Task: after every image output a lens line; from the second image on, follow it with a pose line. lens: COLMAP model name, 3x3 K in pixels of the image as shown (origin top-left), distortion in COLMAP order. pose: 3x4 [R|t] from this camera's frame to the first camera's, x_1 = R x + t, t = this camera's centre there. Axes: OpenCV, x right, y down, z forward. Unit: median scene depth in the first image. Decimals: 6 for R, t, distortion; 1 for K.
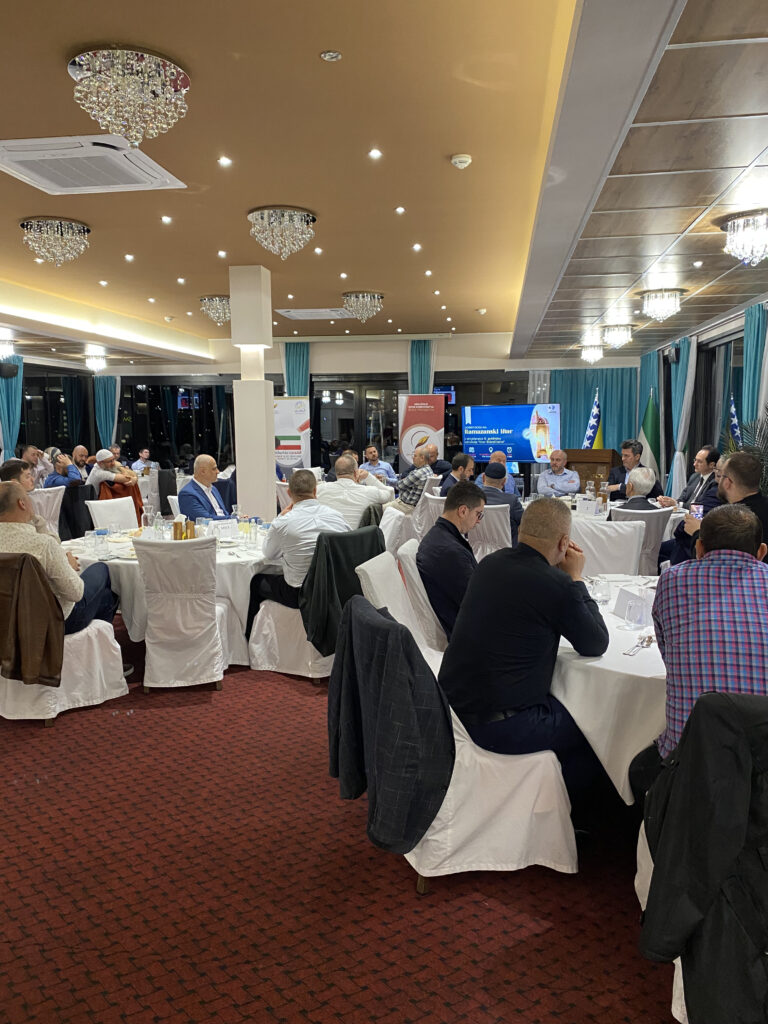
lens RADIAL K [[773.1, 0, 383.4], [0, 773.1, 512.9], [0, 0, 1]] dist [0.000340, -0.014824]
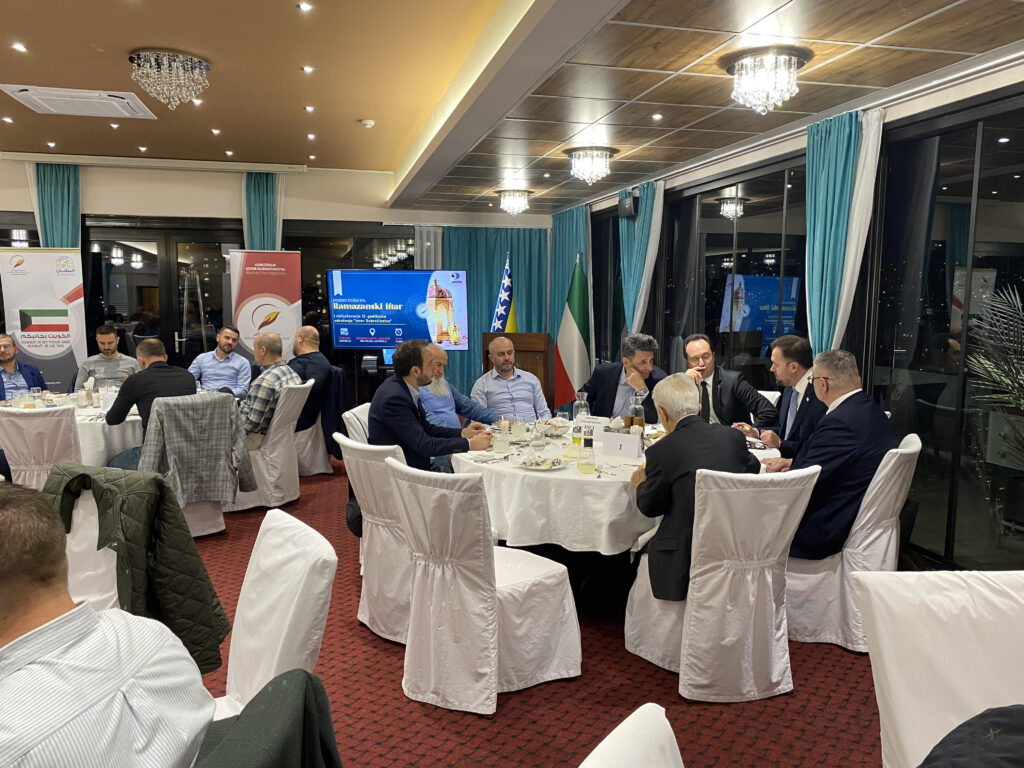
lens RADIAL K [[773.1, 0, 513.7], [0, 773.1, 388.4], [0, 0, 1]] dist [0.000340, -0.014824]
pose [[0.925446, -0.026115, 0.377978, -0.008827], [0.026752, 0.999636, 0.003567, -0.028159], [-0.377934, 0.006810, 0.925808, 0.281611]]
